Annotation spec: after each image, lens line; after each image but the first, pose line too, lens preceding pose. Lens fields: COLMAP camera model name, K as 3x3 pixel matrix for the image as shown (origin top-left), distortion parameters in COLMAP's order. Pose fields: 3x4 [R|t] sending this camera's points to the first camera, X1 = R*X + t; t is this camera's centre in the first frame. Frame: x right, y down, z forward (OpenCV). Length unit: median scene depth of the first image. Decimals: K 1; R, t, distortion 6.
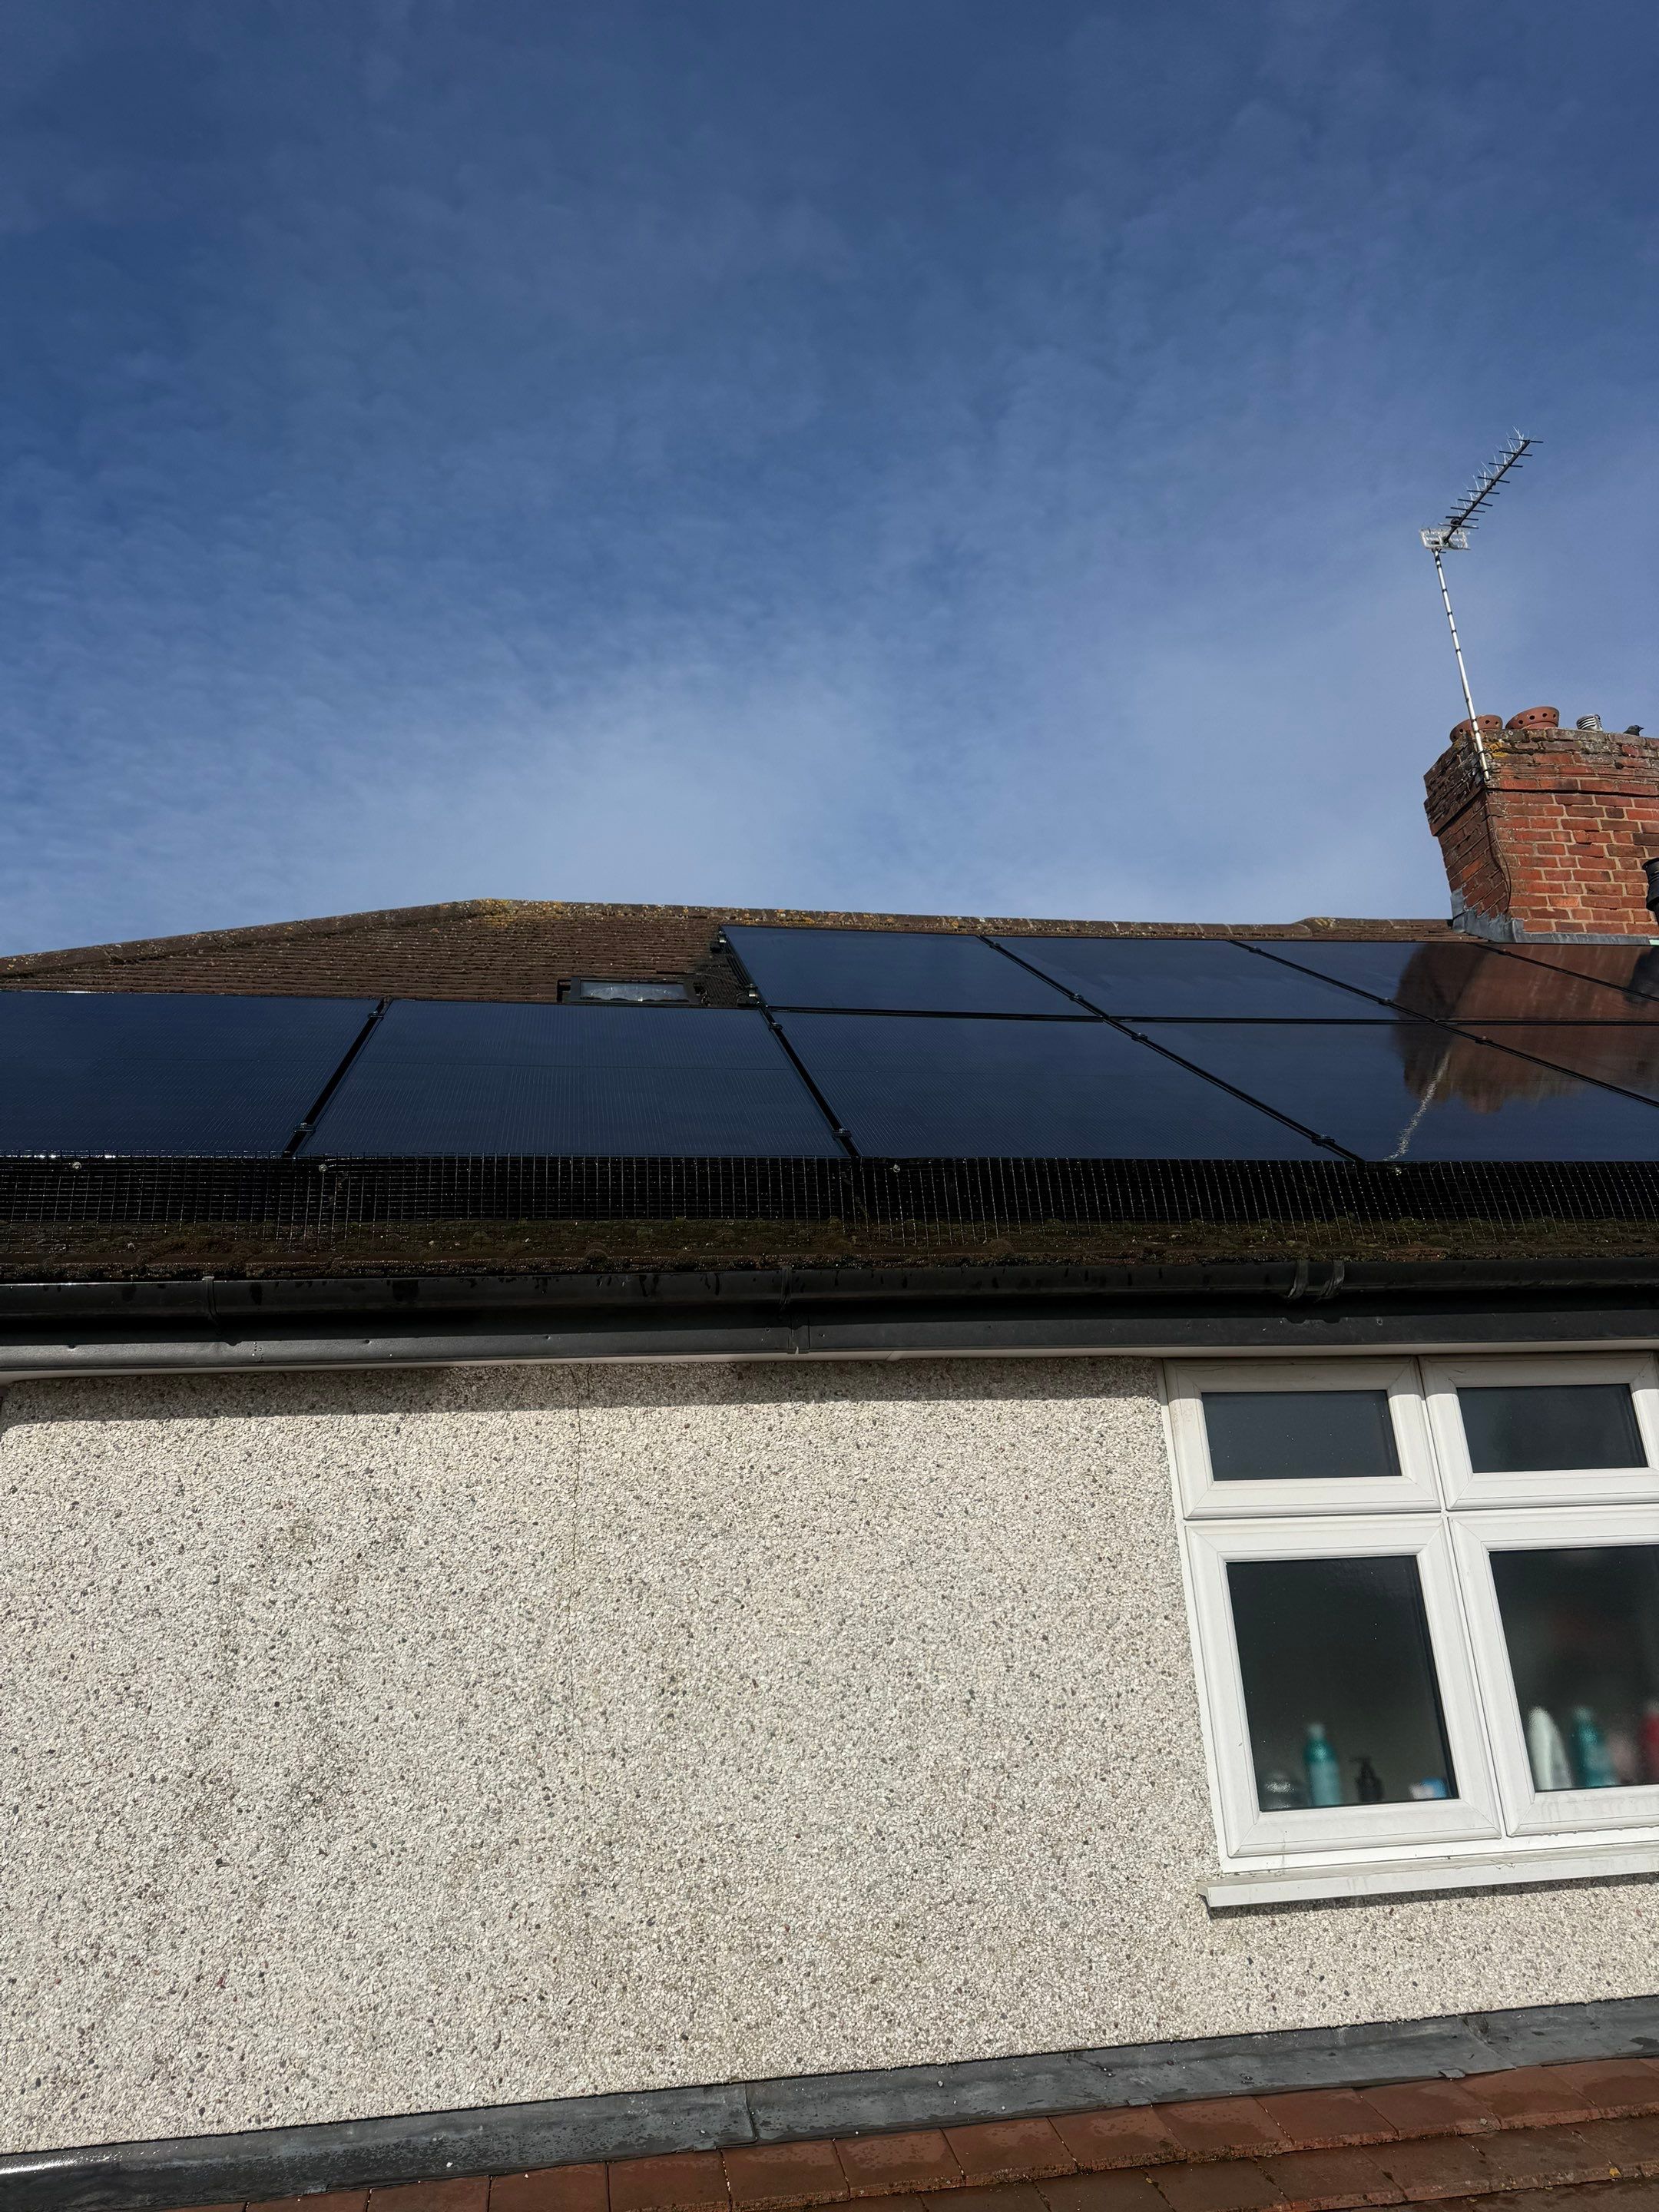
lens RADIAL K [[1518.8, 0, 829.5], [0, 1518.8, 1106.0], [0, 0, 1]] dist [0.153317, -0.280784]
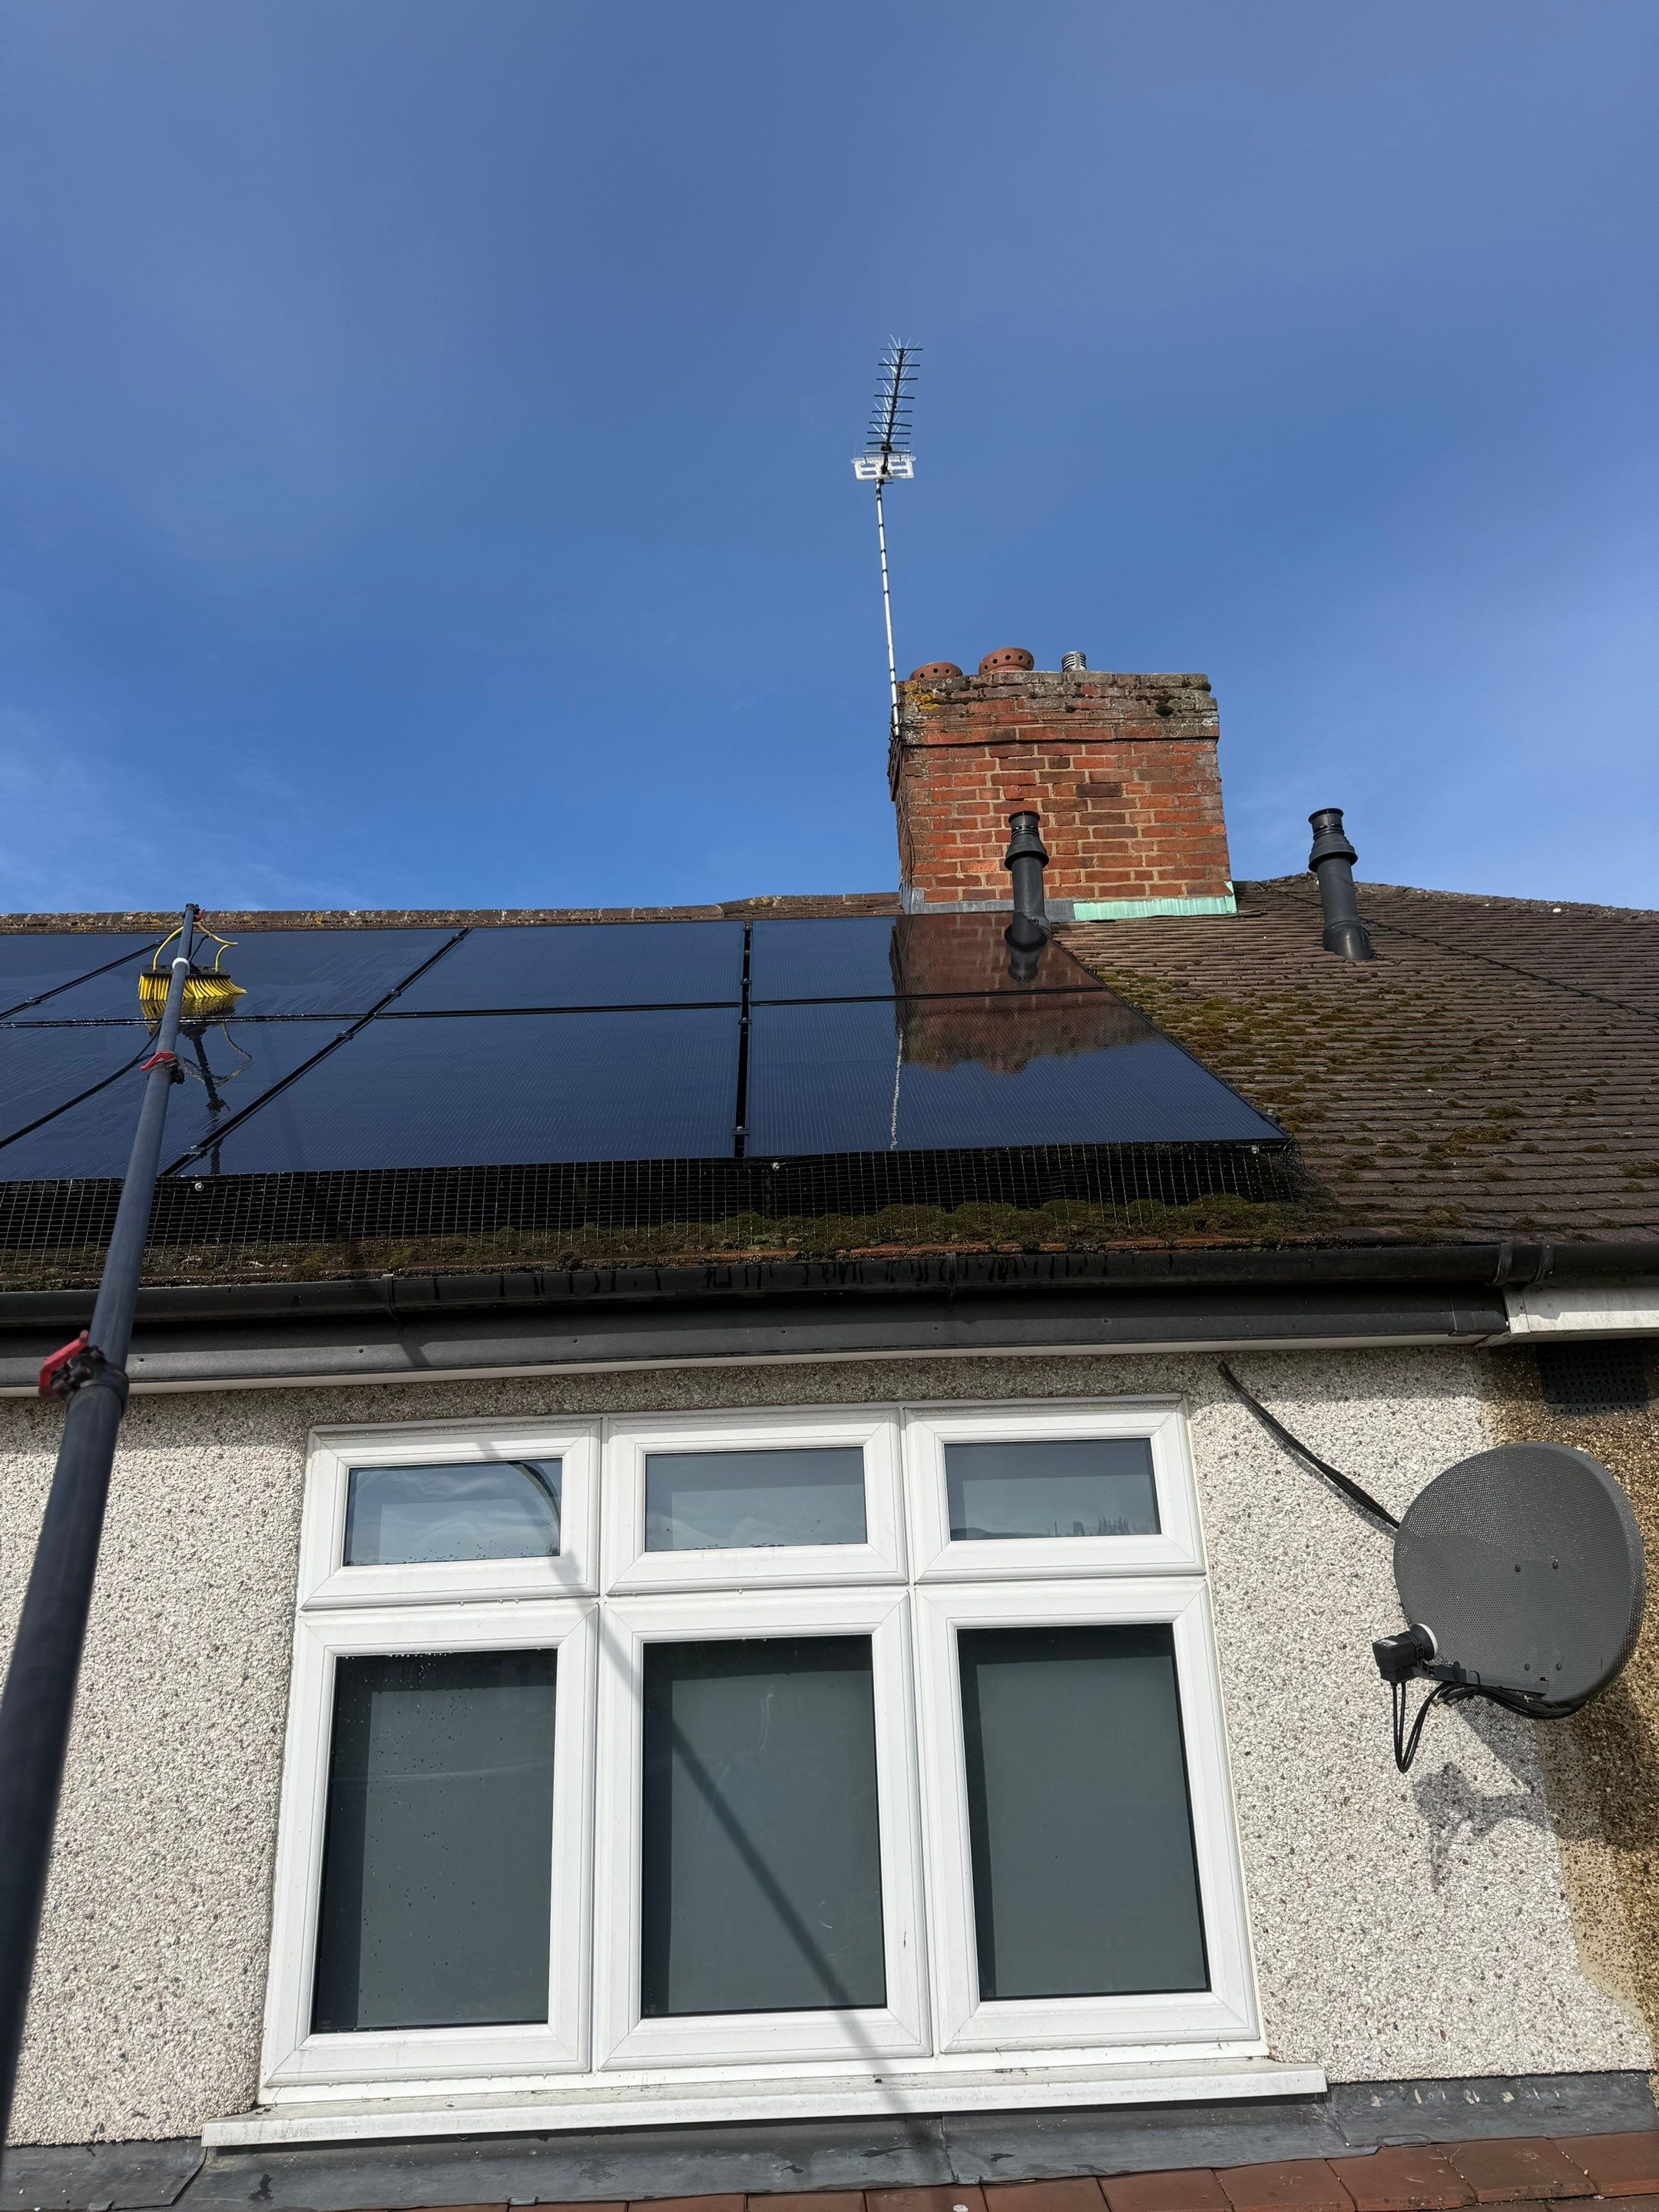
lens RADIAL K [[1560.6, 0, 817.3], [0, 1560.6, 1110.8], [0, 0, 1]] dist [0.112934, -0.166432]
pose [[0.990412, -0.032867, -0.134181, 1.243864], [0.033830, 0.999416, 0.004906, 0.007430], [0.133942, -0.009398, 0.990945, 0.201648]]
